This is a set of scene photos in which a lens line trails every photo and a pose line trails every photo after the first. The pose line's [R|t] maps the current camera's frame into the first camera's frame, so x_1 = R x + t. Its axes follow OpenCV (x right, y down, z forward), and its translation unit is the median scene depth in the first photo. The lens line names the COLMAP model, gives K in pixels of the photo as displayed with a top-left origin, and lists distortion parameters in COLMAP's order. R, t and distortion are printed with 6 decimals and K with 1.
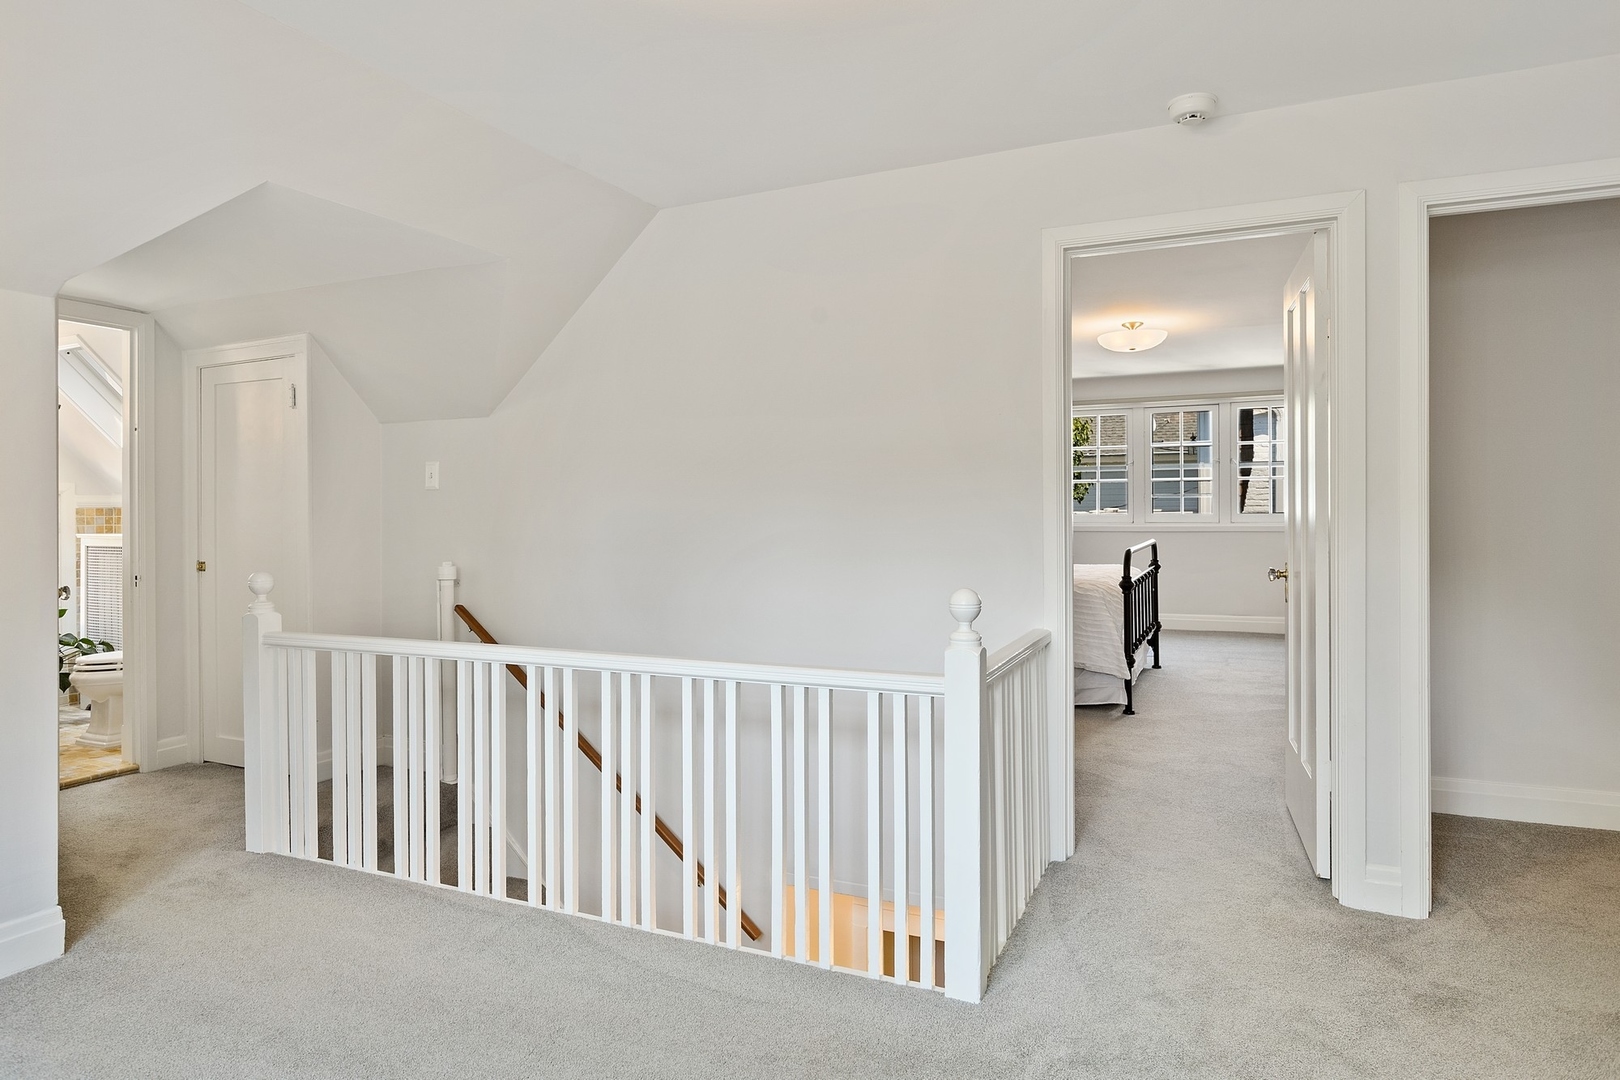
lens RADIAL K [[930.4, 0, 801.8], [0, 930.4, 519.2], [0, 0, 1]] dist [0.000403, 0.000797]
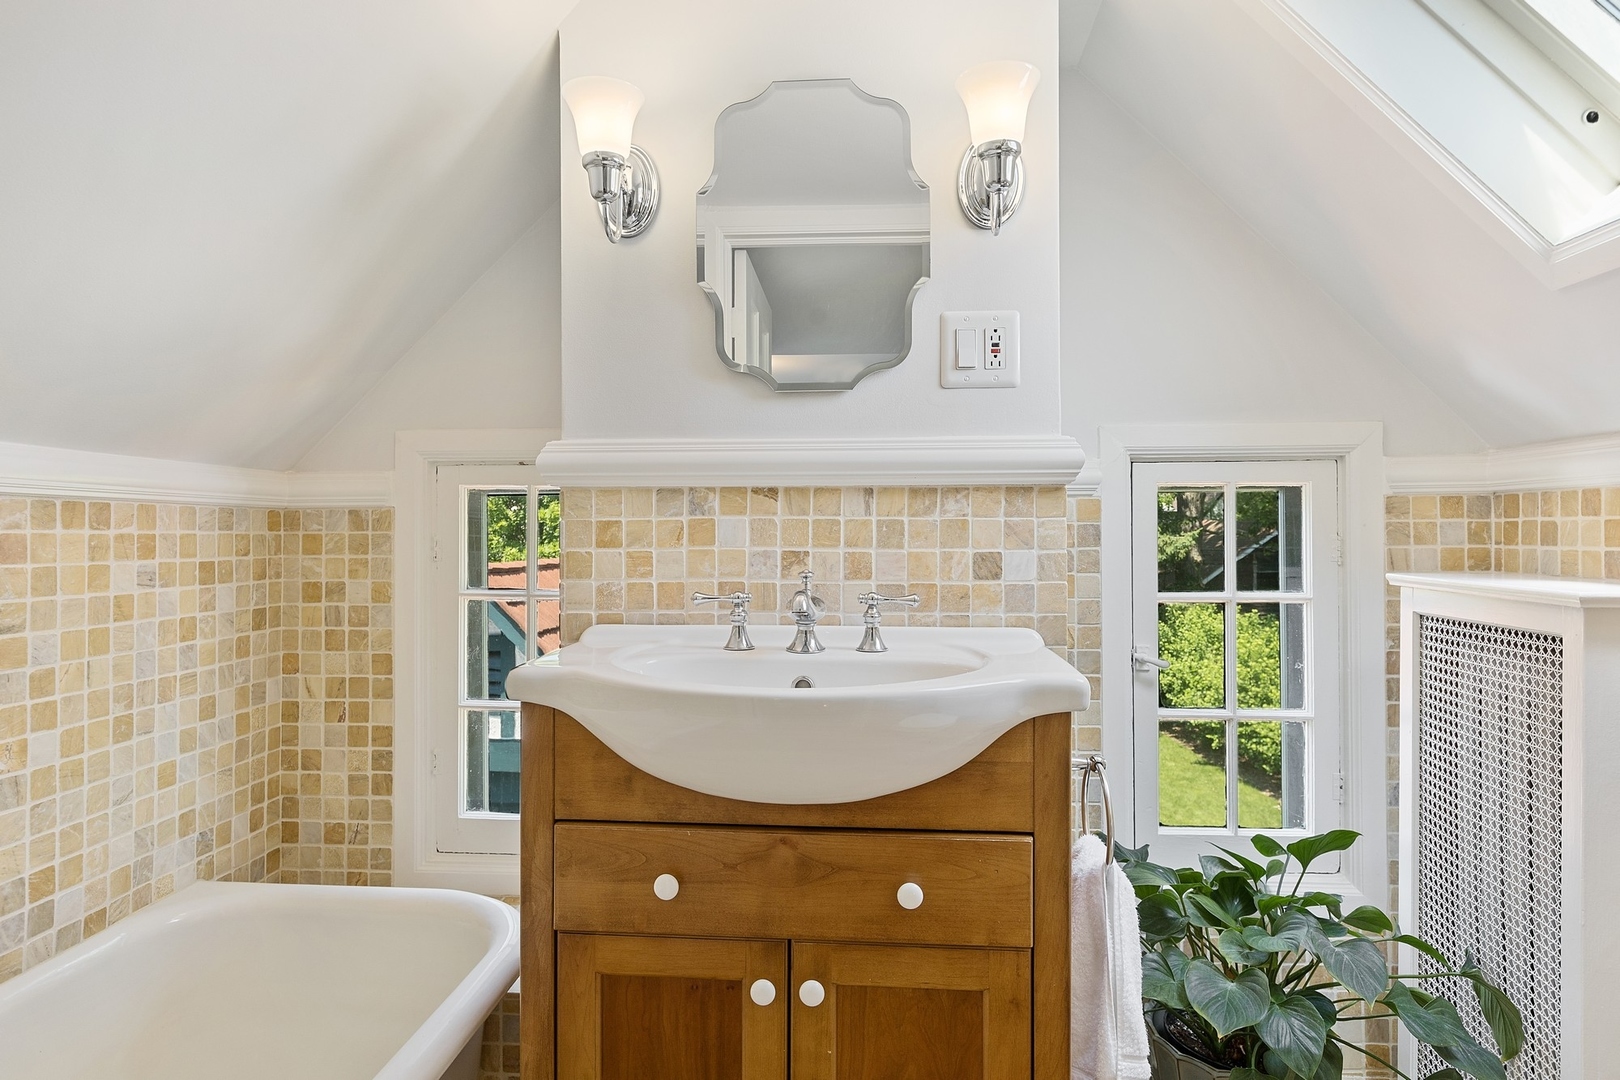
lens RADIAL K [[930.4, 0, 801.8], [0, 930.4, 519.2], [0, 0, 1]] dist [0.000403, 0.000797]
pose [[0.338869, -0.006564, -0.940811, -0.532393], [-0.001001, 0.999973, -0.007337, -0.000473], [0.940833, 0.003429, 0.338853, 0.684688]]
